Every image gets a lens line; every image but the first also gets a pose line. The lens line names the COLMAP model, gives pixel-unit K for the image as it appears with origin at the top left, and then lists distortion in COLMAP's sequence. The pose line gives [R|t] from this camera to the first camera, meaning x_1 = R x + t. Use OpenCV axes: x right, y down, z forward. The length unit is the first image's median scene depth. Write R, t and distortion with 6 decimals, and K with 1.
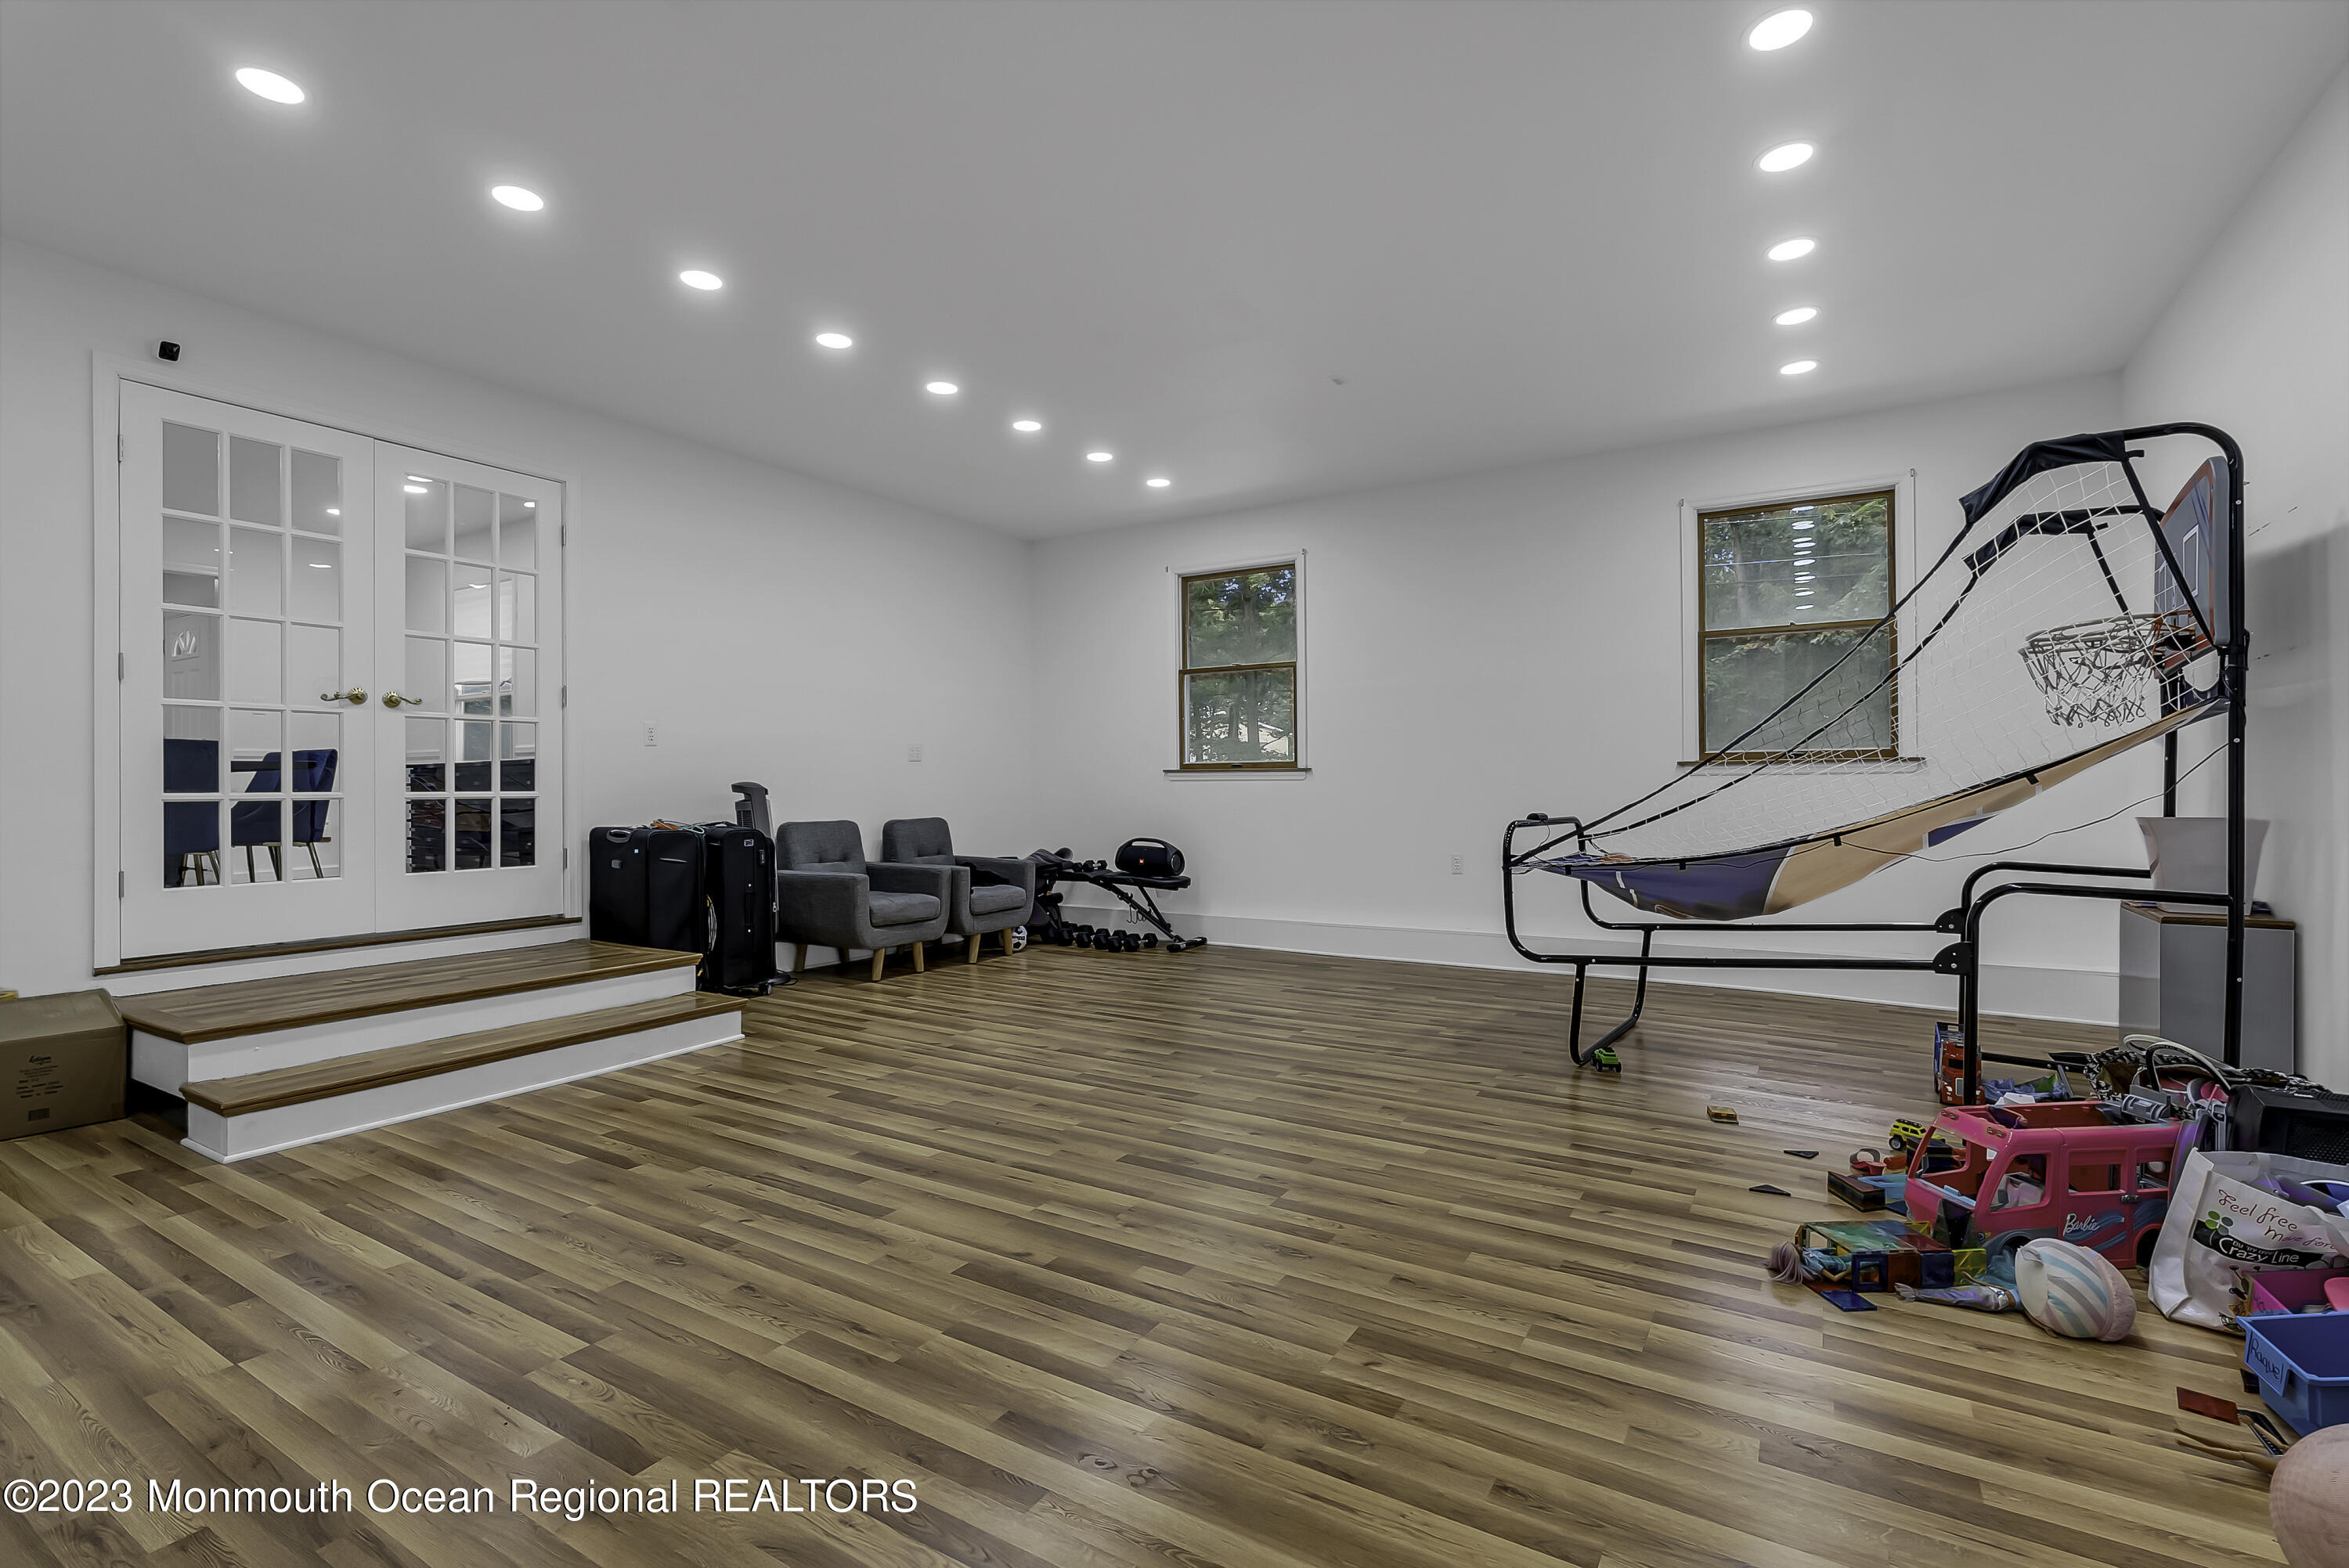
lens RADIAL K [[1058.0, 0, 1174.5], [0, 1058.0, 784.0], [0, 0, 1]] dist [0.000144, -0.000108]
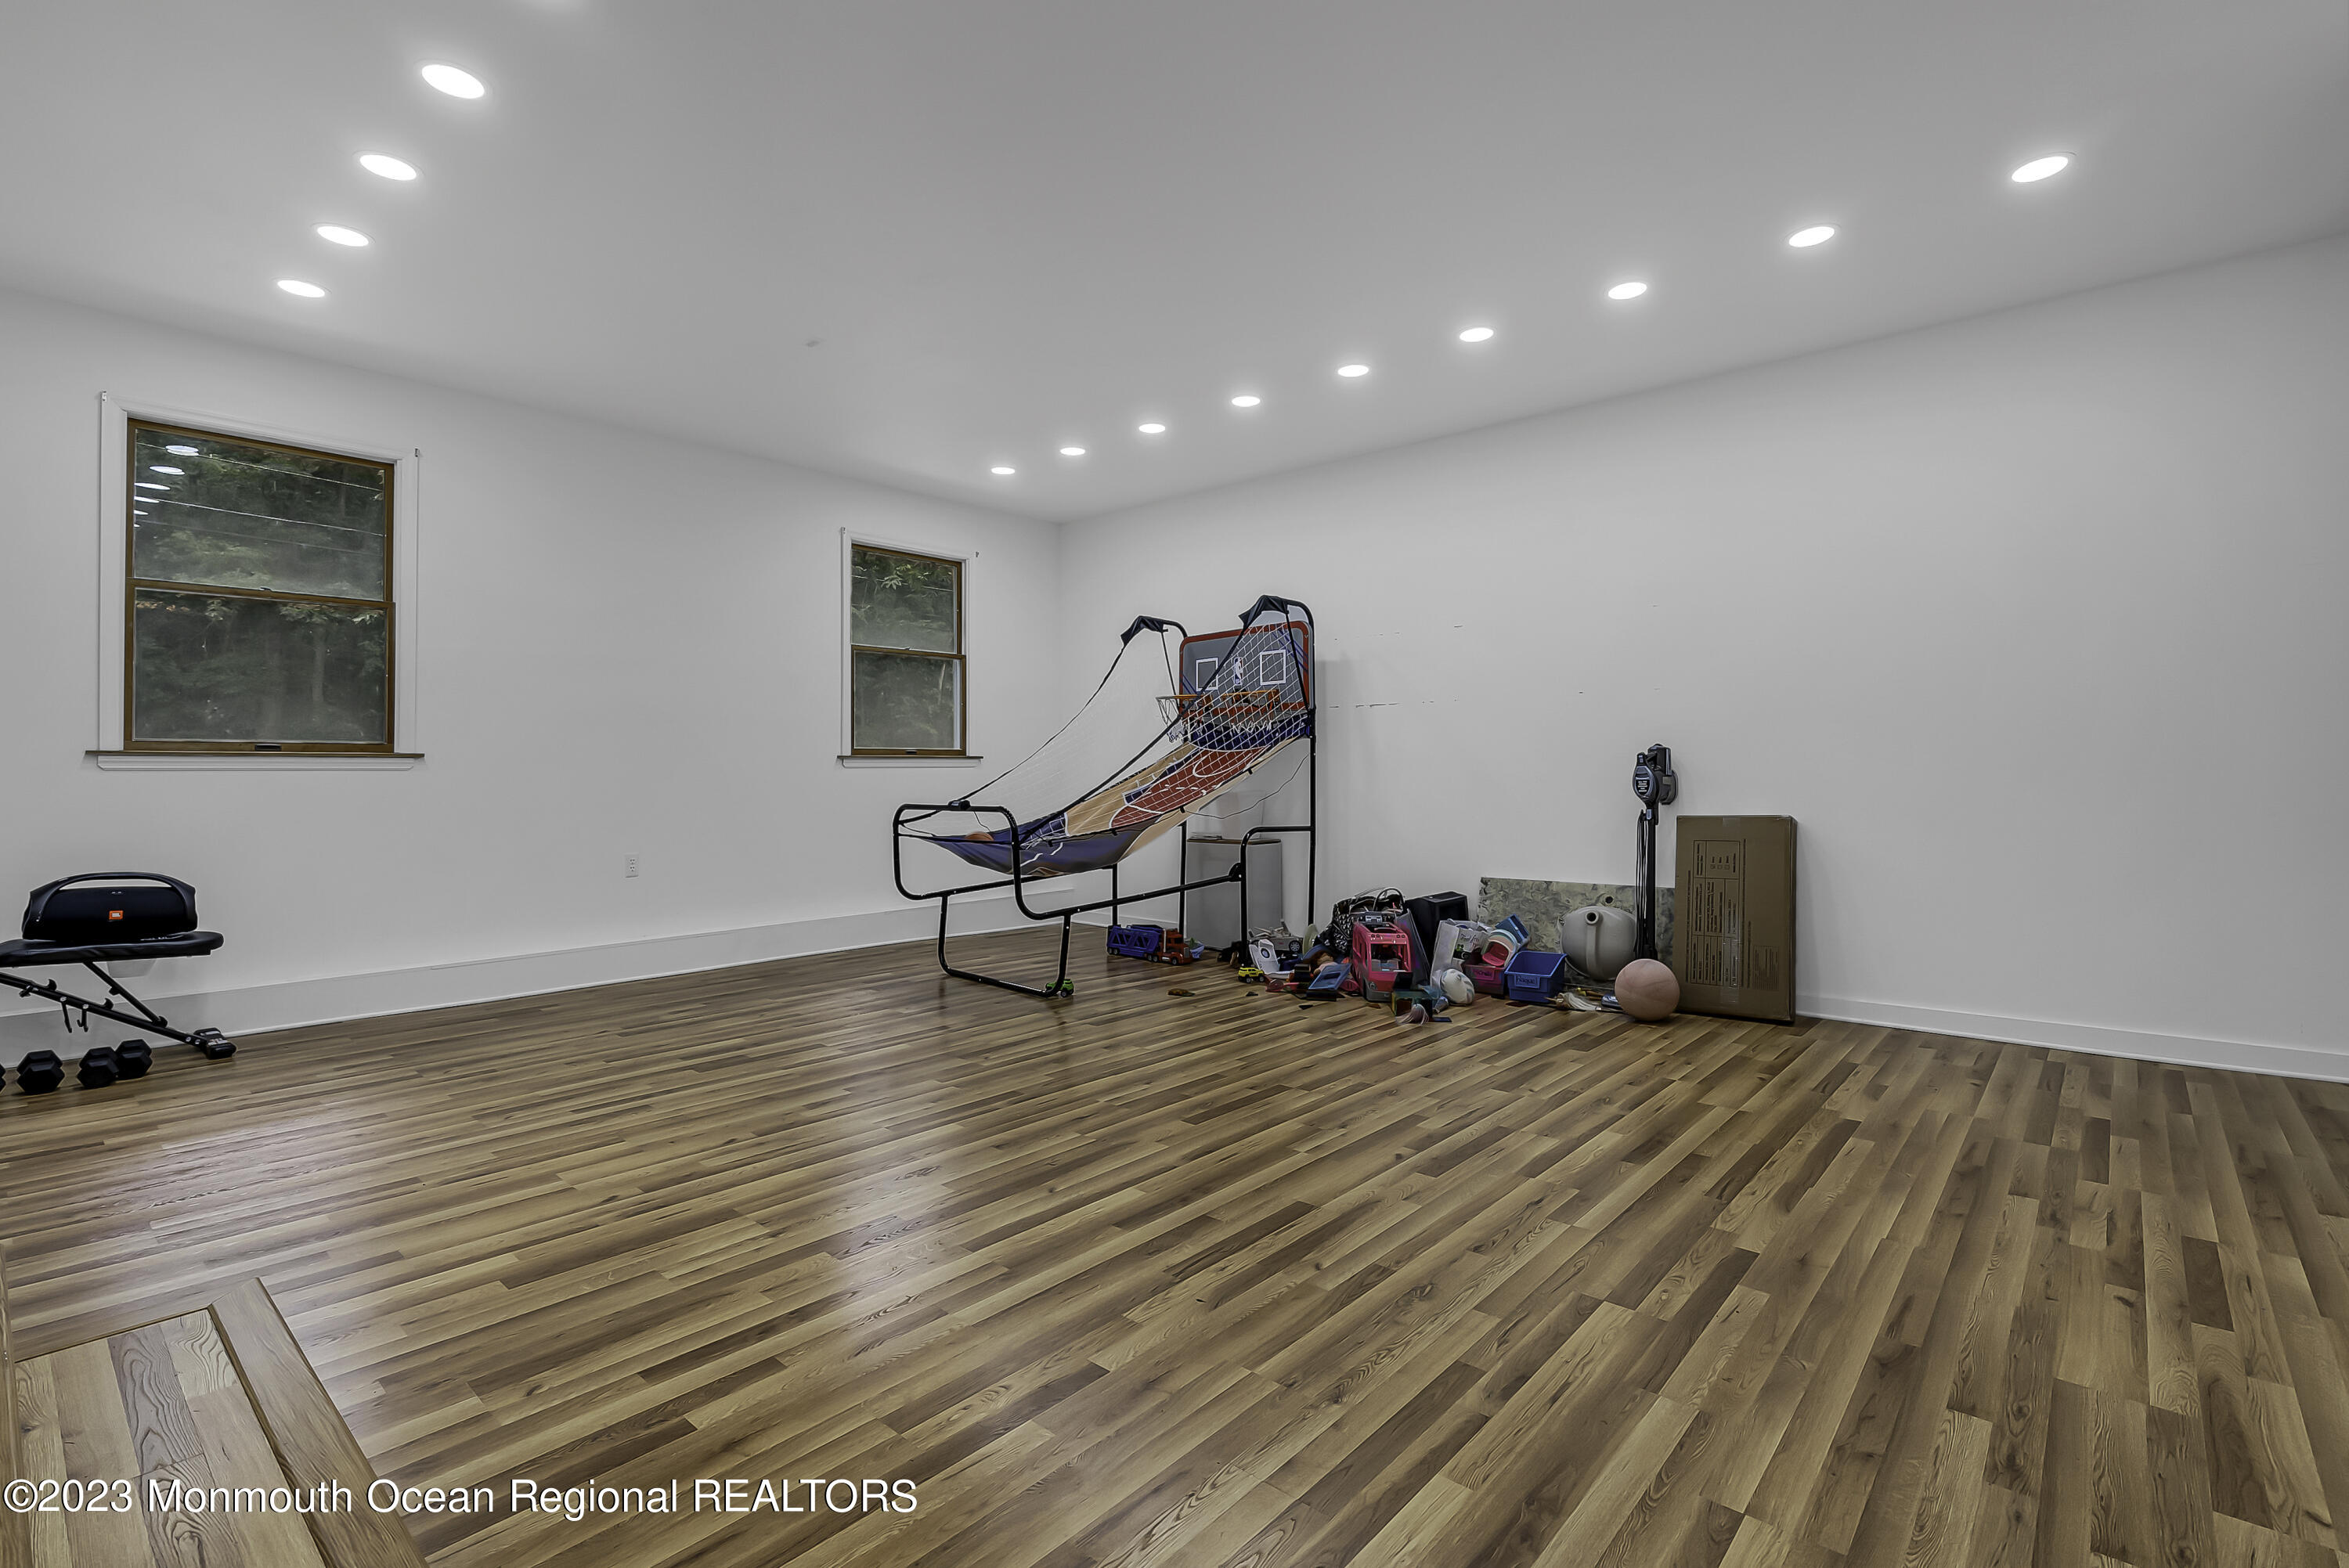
lens RADIAL K [[1082.9, 0, 1159.5], [0, 1082.9, 772.0], [0, 0, 1]] dist [-0.002746, 0.000020]
pose [[0.175764, 0.002460, 0.984429, -1.156614], [0.000101, 0.999997, -0.002517, -0.000652], [-0.984432, 0.000542, 0.175763, 0.847534]]
